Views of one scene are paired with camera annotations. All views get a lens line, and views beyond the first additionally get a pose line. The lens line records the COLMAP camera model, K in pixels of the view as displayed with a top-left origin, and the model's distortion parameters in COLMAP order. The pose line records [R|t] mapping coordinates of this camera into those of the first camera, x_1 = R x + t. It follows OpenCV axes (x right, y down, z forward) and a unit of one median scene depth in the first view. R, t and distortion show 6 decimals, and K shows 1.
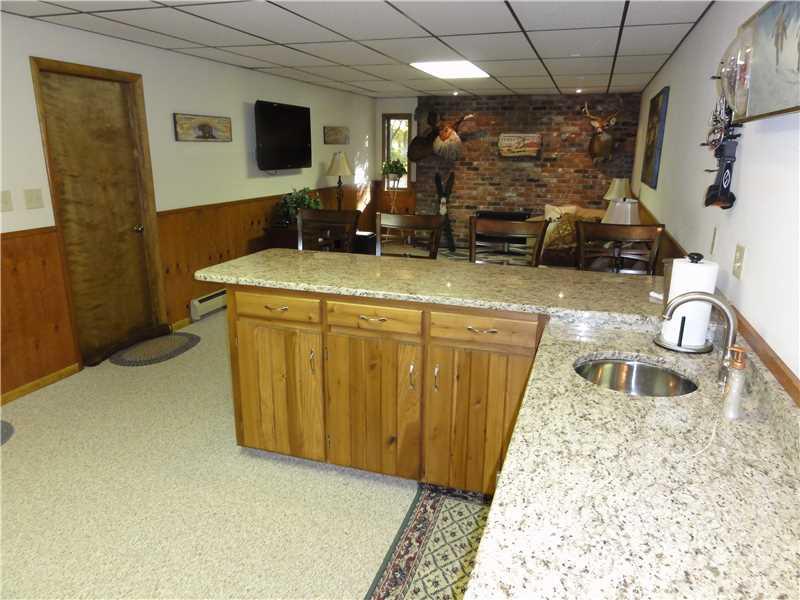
lens RADIAL K [[566.2, 0, 400.0], [0, 566.2, 300.0], [0, 0, 1]] dist [0.001016, 0.003265]
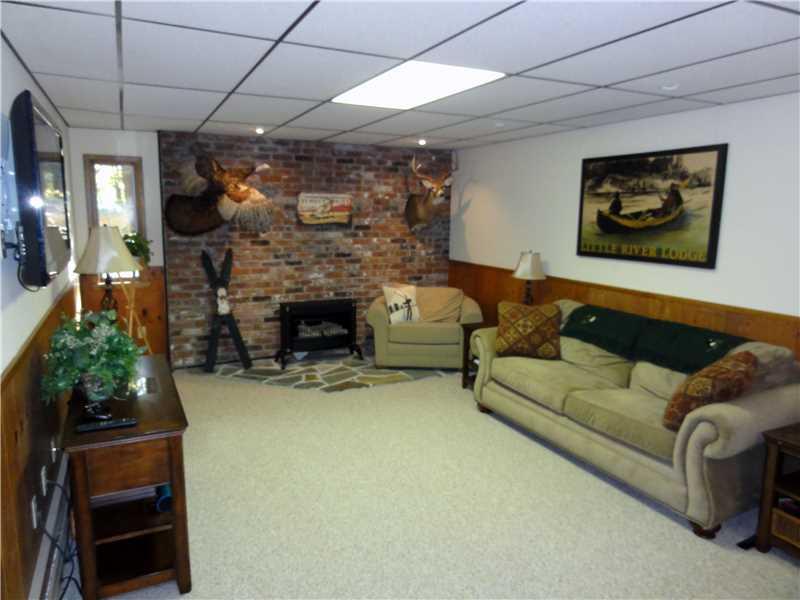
lens RADIAL K [[566.2, 0, 400.0], [0, 566.2, 300.0], [0, 0, 1]] dist [0.001016, 0.003265]
pose [[0.717605, -0.111934, 0.687396, -0.233831], [0.177171, 0.983869, -0.024747, -0.122739], [-0.673538, 0.139545, 0.725861, 0.422152]]
